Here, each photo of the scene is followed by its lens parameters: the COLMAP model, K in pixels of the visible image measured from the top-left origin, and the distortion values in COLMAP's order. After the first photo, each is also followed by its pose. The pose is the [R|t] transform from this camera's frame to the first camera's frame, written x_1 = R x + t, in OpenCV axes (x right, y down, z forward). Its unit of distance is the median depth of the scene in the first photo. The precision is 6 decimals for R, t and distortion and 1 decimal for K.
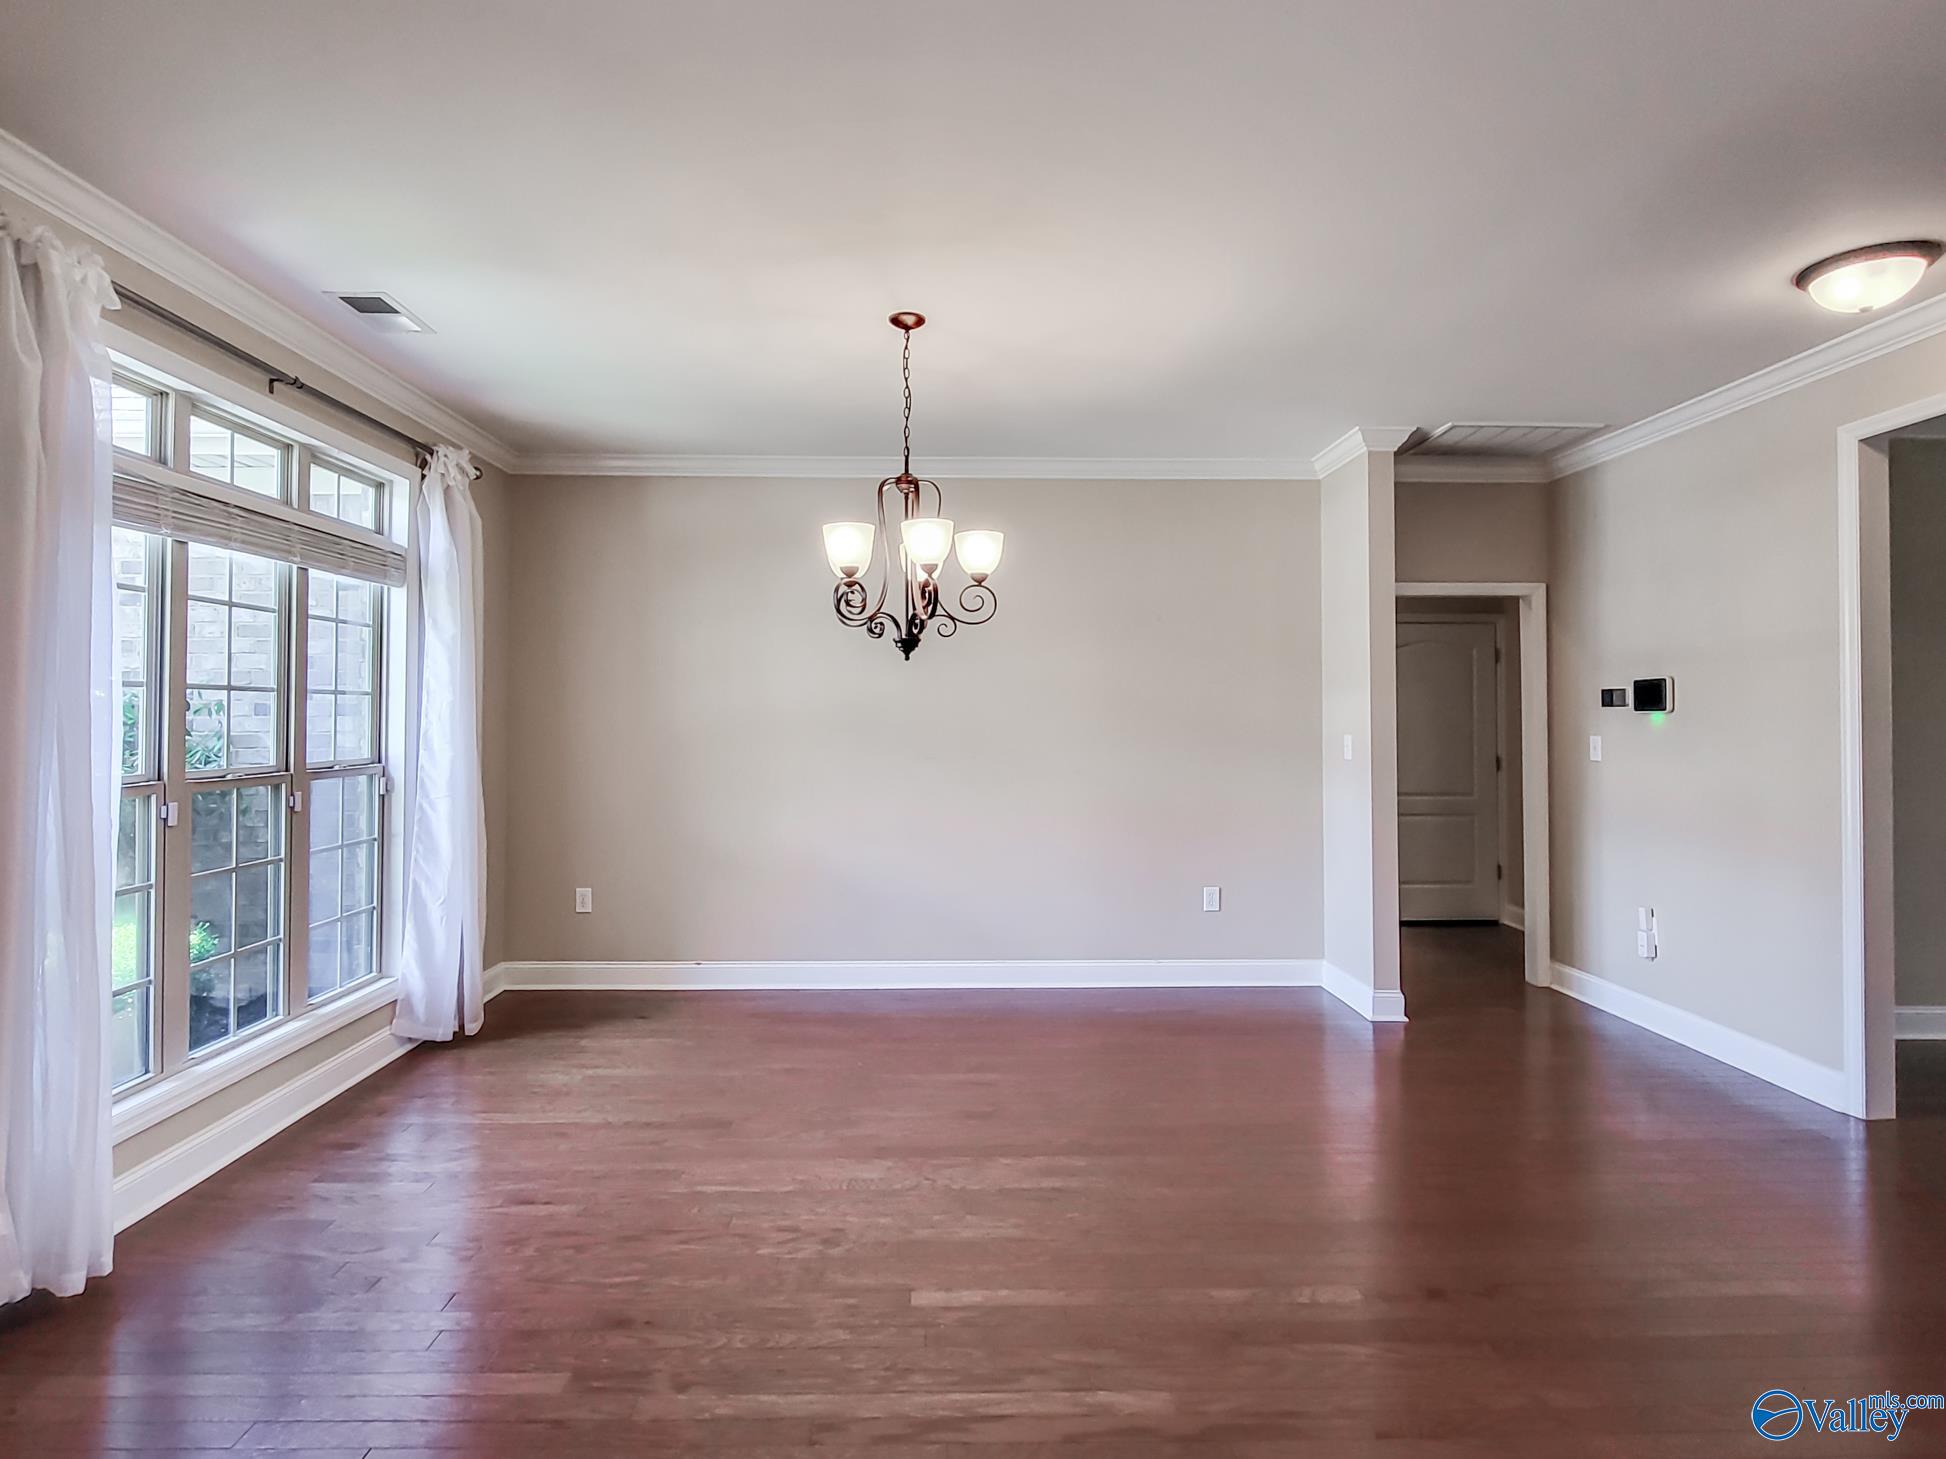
lens RADIAL K [[1036.6, 0, 970.1], [0, 1036.6, 693.0], [0, 0, 1]] dist [-0.002101, -0.001364]
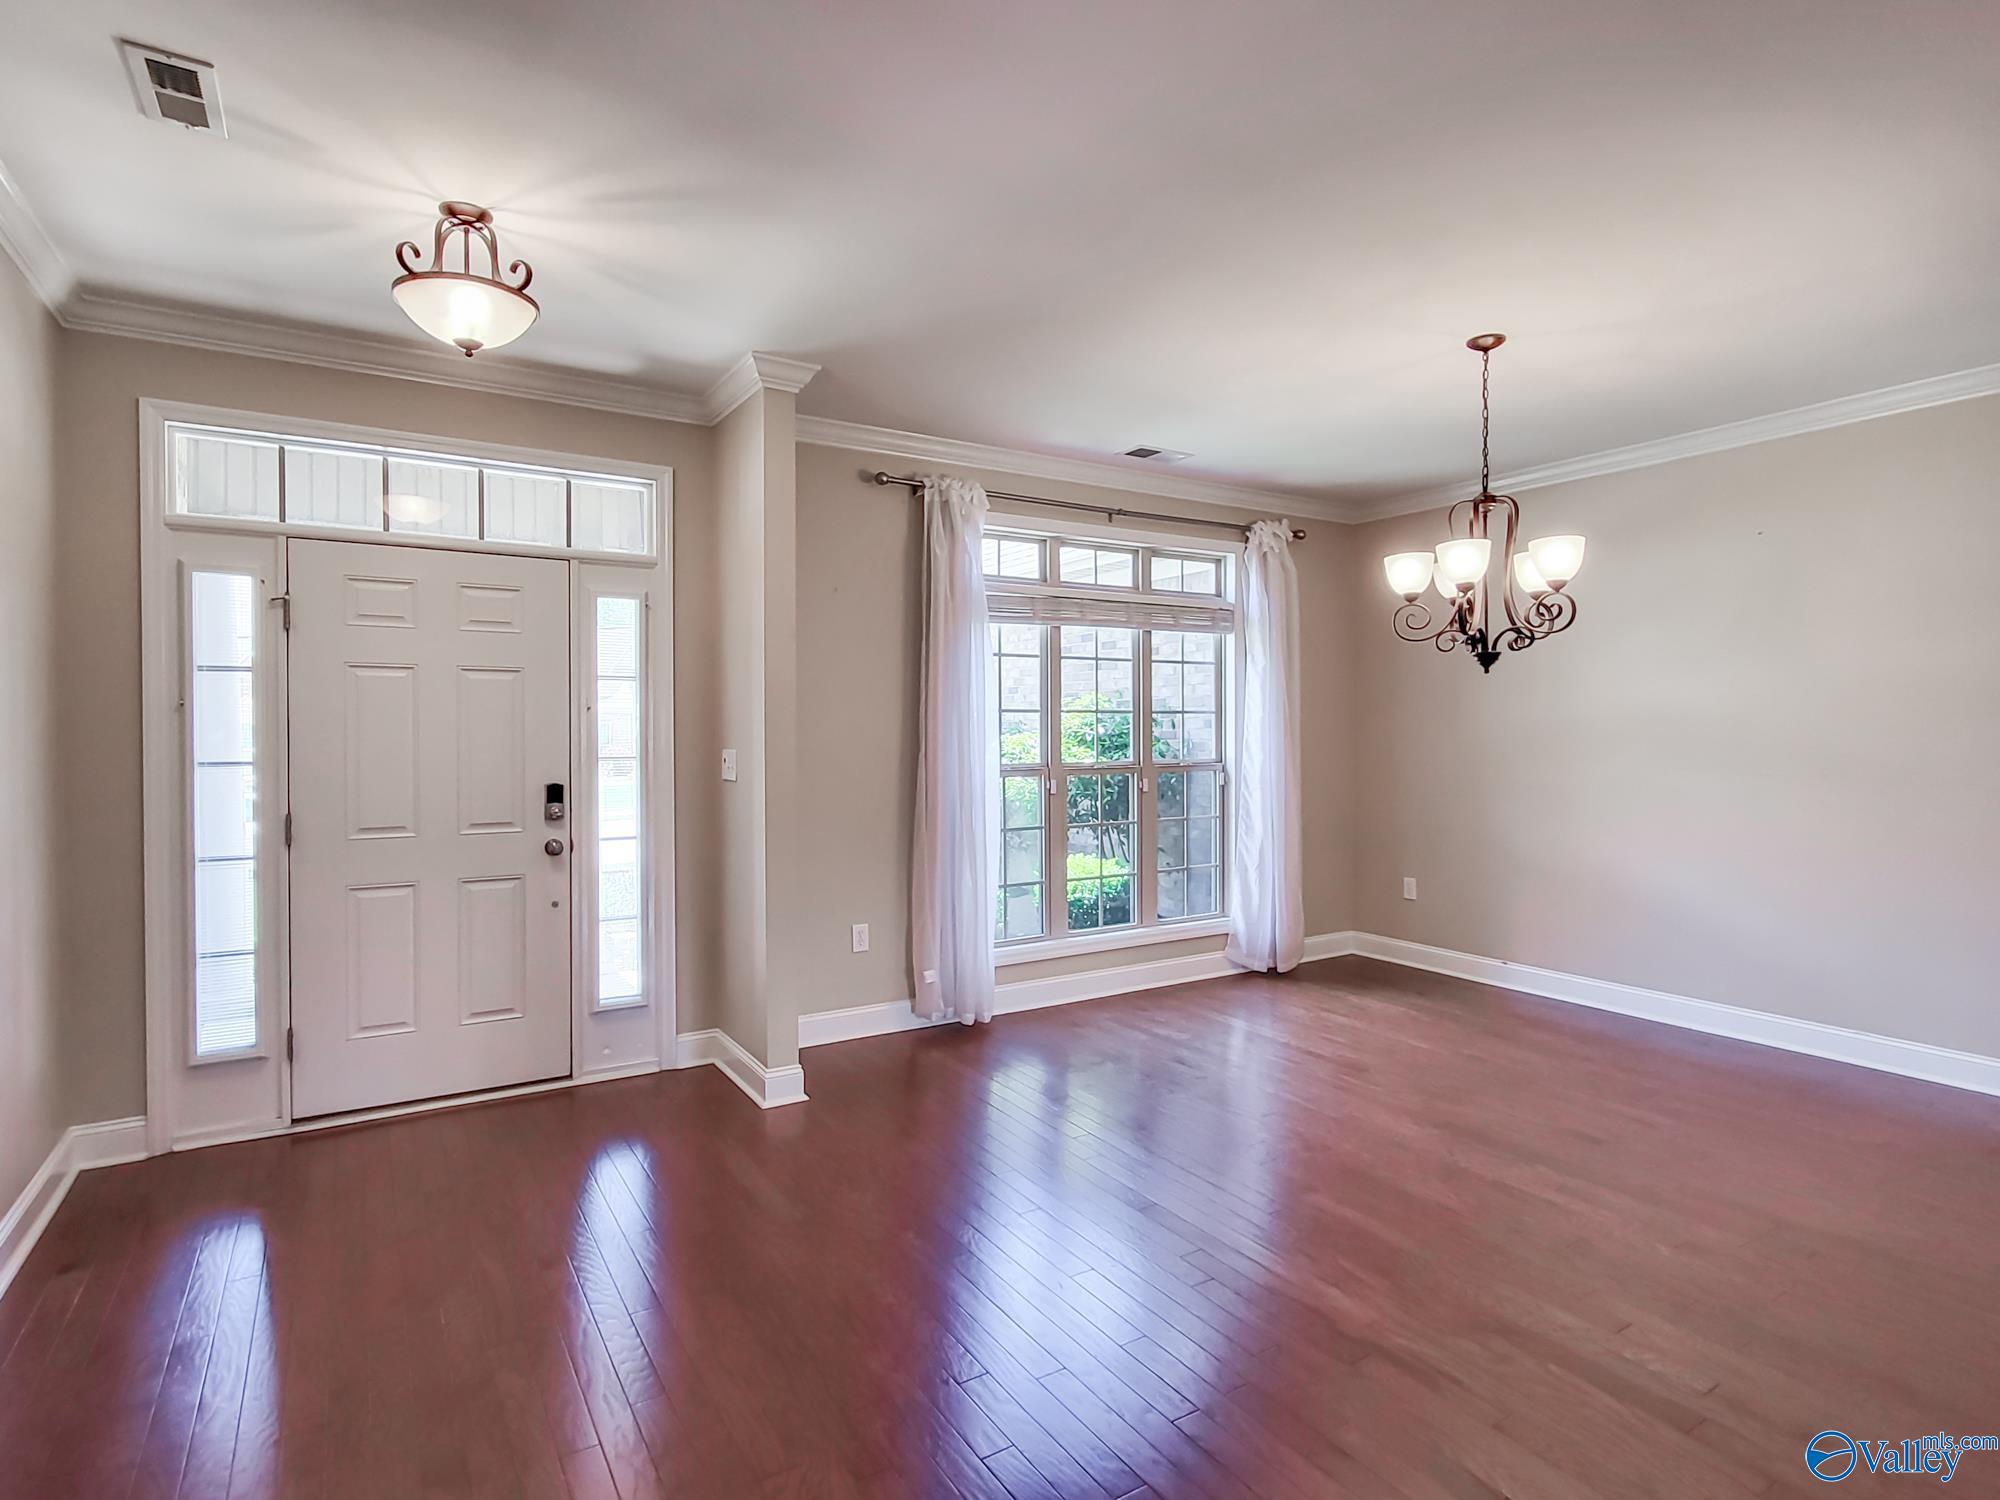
lens RADIAL K [[1040.2, 0, 985.4], [0, 1040.2, 749.2], [0, 0, 1]] dist [-0.005262, -0.000311]
pose [[0.500900, 0.013355, -0.865402, 0.476030], [0.024325, 0.999269, 0.029501, 0.001128], [0.865163, -0.035828, 0.500209, 0.032549]]
